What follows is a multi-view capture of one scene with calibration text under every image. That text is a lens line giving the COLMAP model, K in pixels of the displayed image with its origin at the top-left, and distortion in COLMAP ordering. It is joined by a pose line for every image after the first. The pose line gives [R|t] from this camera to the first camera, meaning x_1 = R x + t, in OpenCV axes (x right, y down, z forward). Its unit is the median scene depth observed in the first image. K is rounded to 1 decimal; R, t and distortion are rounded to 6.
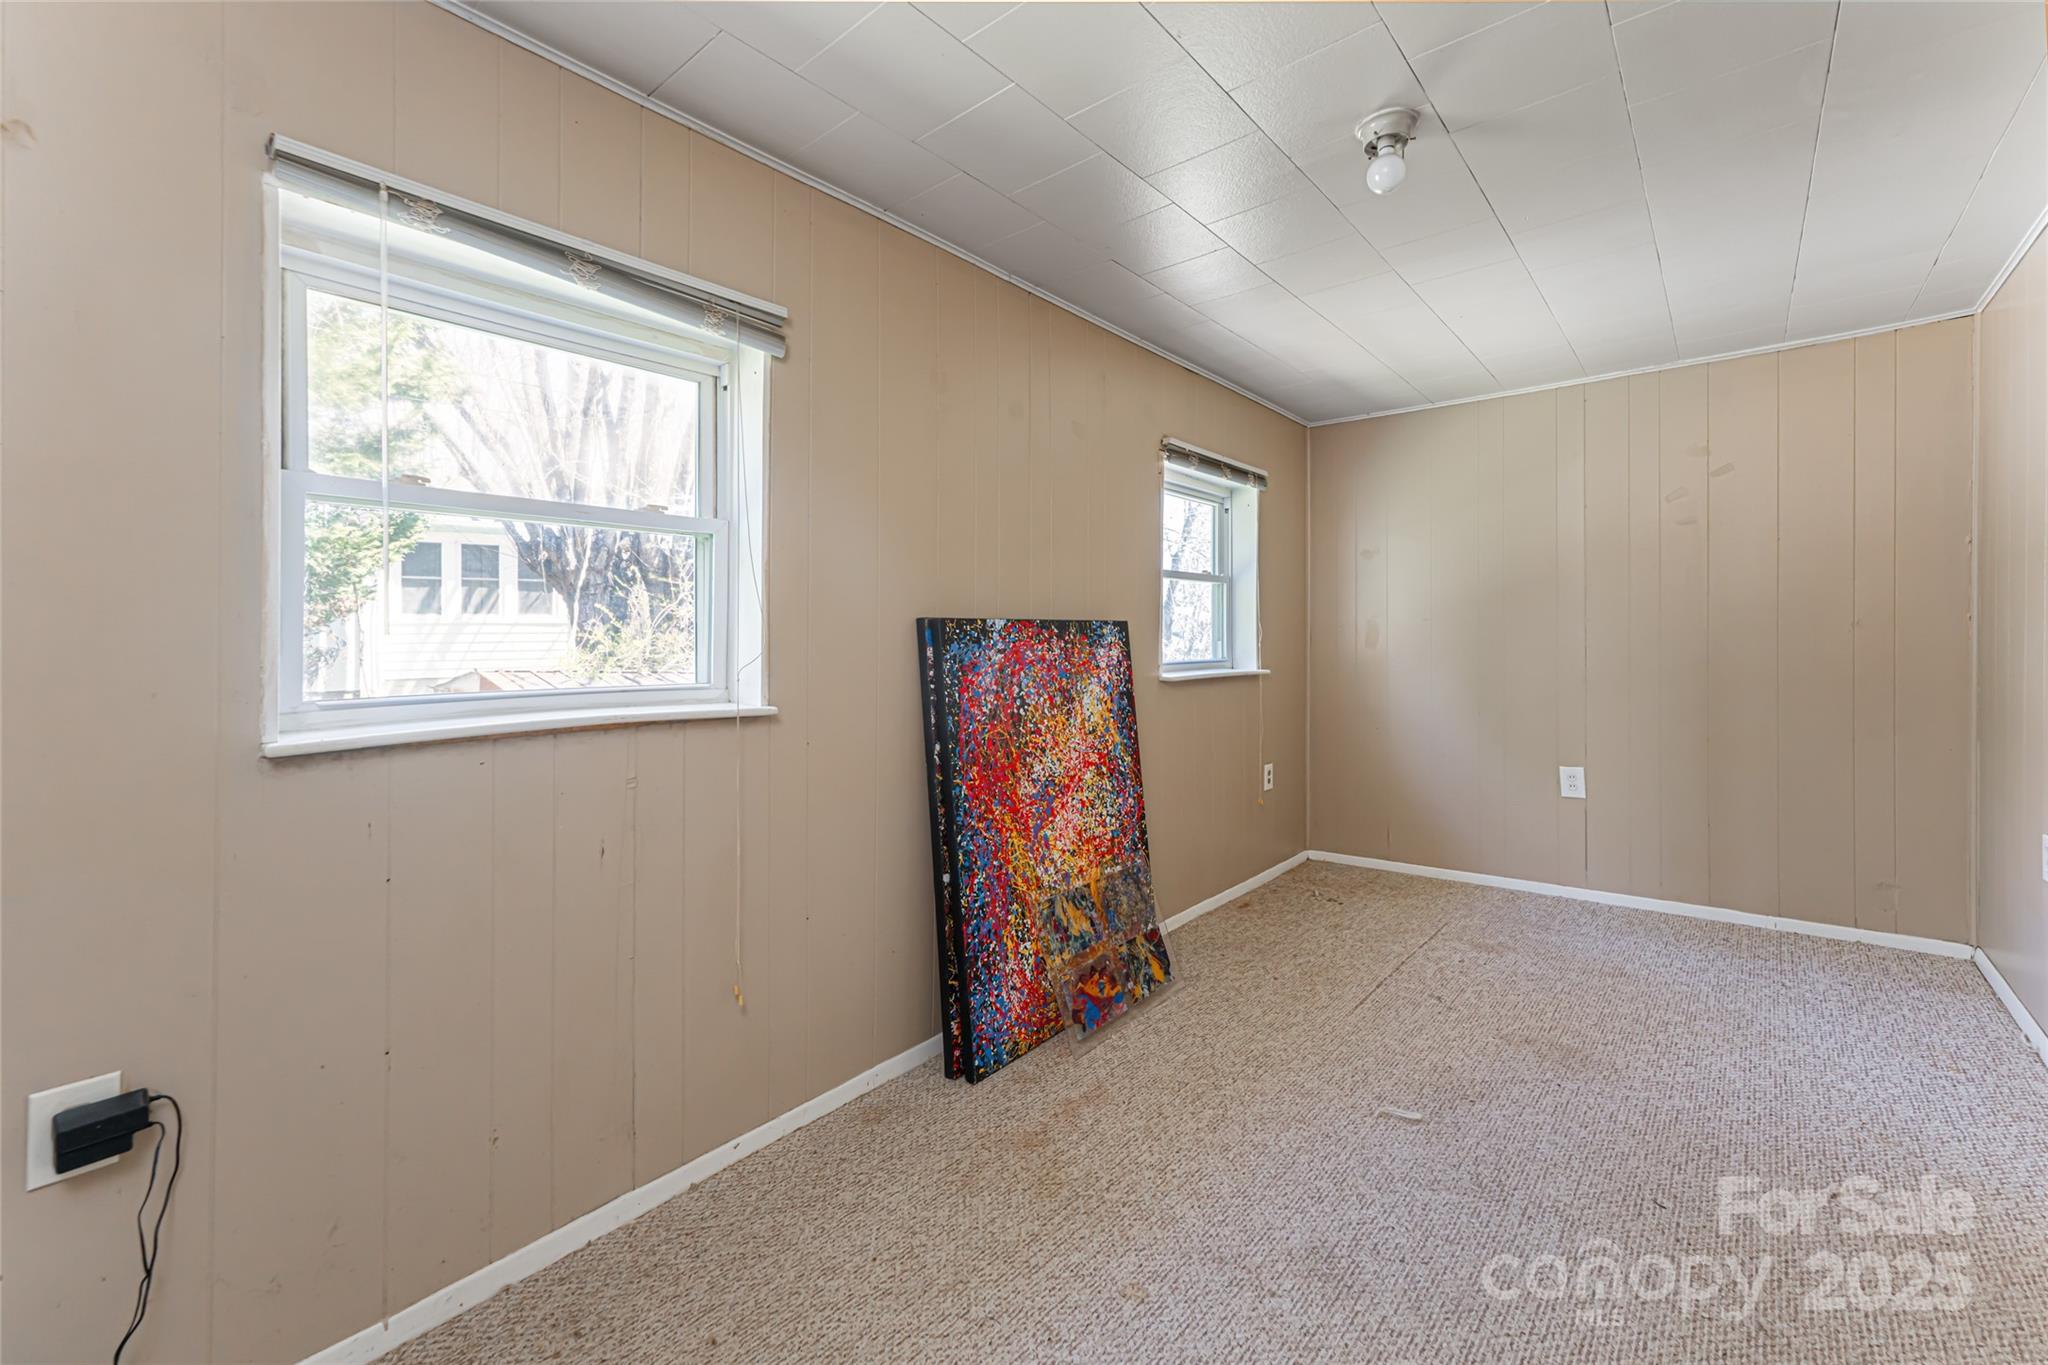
lens RADIAL K [[855.0, 0, 1043.9], [0, 855.0, 624.2], [0, 0, 1]] dist [0.002557, 0.000561]
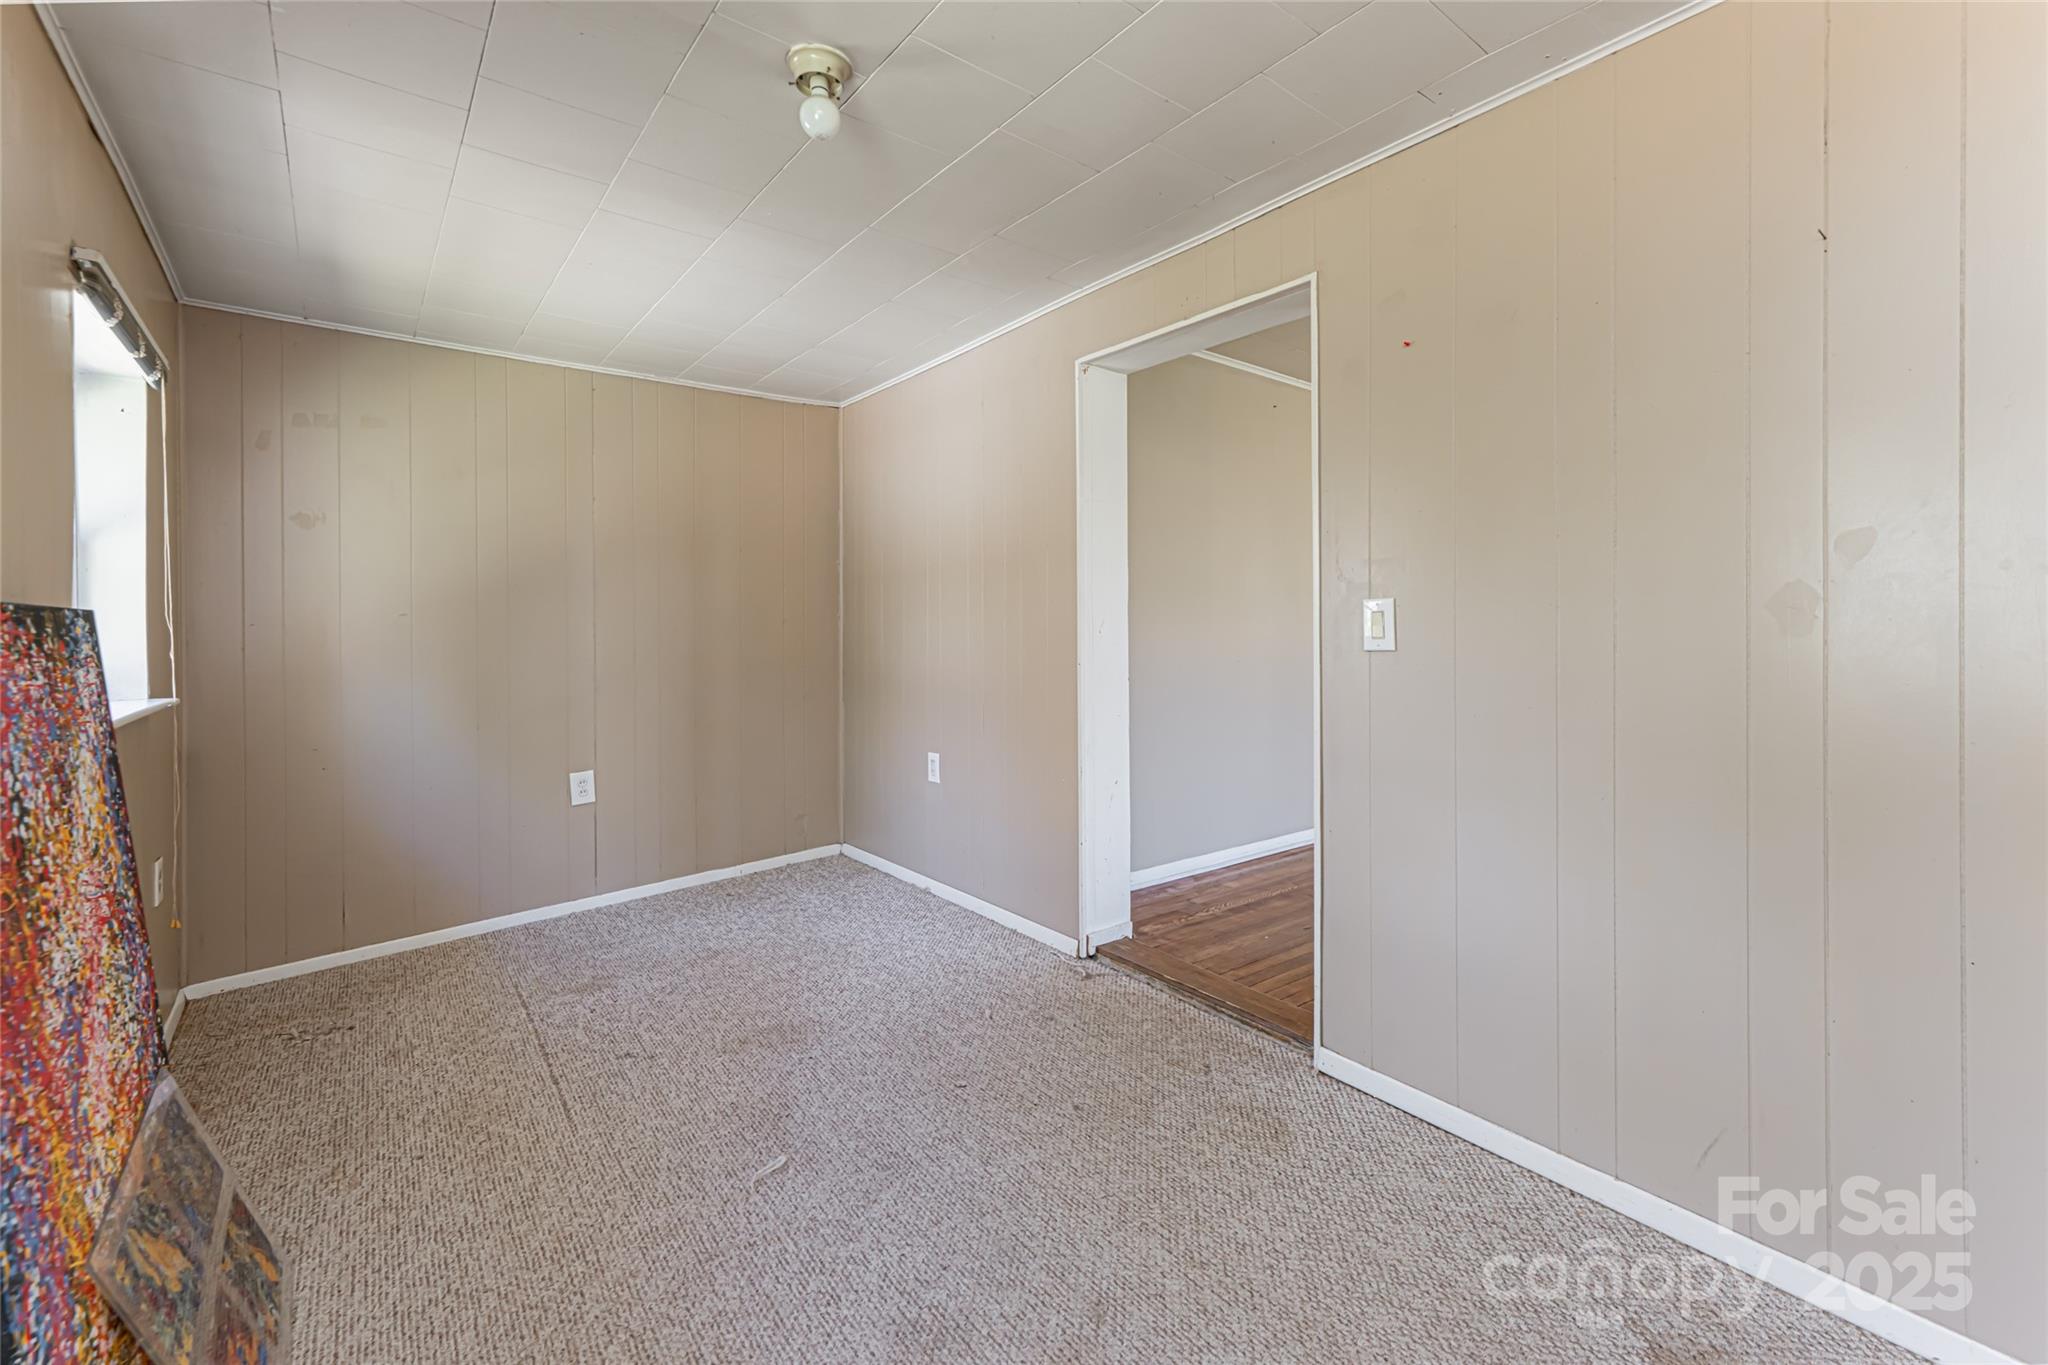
lens RADIAL K [[873.3, 0, 1047.5], [0, 873.3, 621.0], [0, 0, 1]] dist [0.004929, -0.000067]
pose [[0.166606, 0.002789, 0.986020, -0.316619], [0.003056, 0.999990, -0.003344, 0.005968], [-0.986019, 0.003570, 0.166596, 0.414483]]
